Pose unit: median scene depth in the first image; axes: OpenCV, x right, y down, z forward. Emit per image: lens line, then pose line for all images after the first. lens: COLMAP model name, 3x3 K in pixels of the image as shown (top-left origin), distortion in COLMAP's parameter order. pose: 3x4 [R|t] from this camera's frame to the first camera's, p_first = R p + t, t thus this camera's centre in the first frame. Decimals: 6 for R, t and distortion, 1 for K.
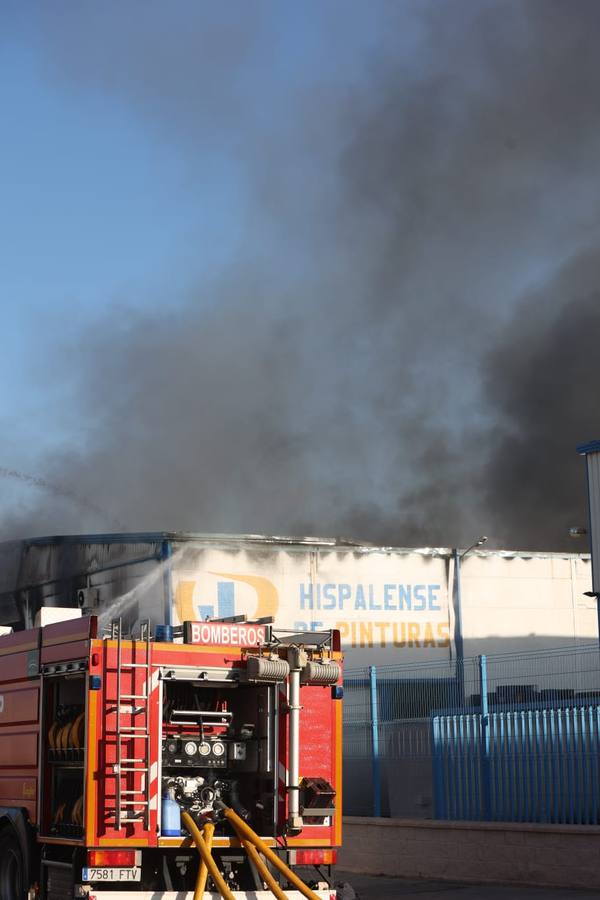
lens RADIAL K [[2234.6, 0, 304.2], [0, 2234.6, 449.0], [0, 0, 1]] dist [-0.272562, 0.000000]
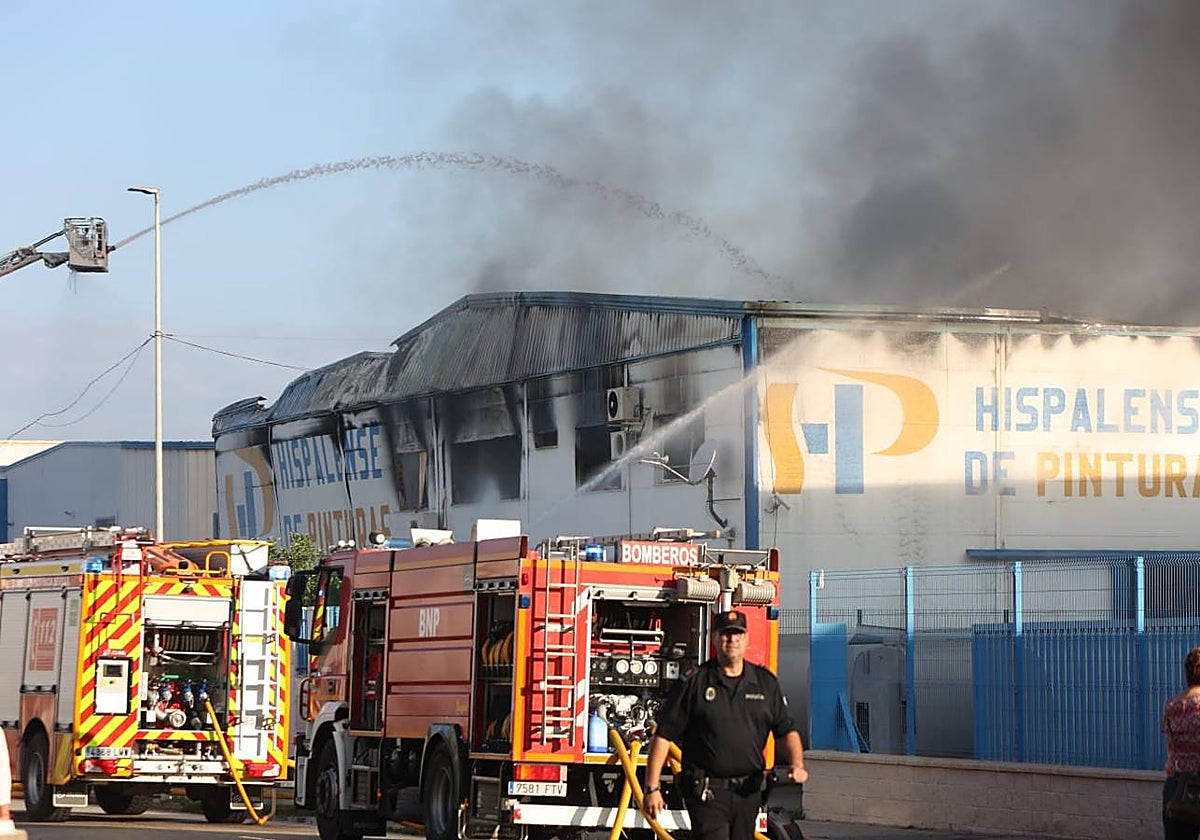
lens RADIAL K [[6175.2, 0, 601.3], [0, 6175.2, 426.4], [0, 0, 1]] dist [1.032638, 0.000000]
pose [[0.992005, 0.016906, -0.125065, 0.284499], [-0.004551, 0.995135, 0.098414, -0.245893], [0.126120, -0.097058, 0.987255, -1.733380]]
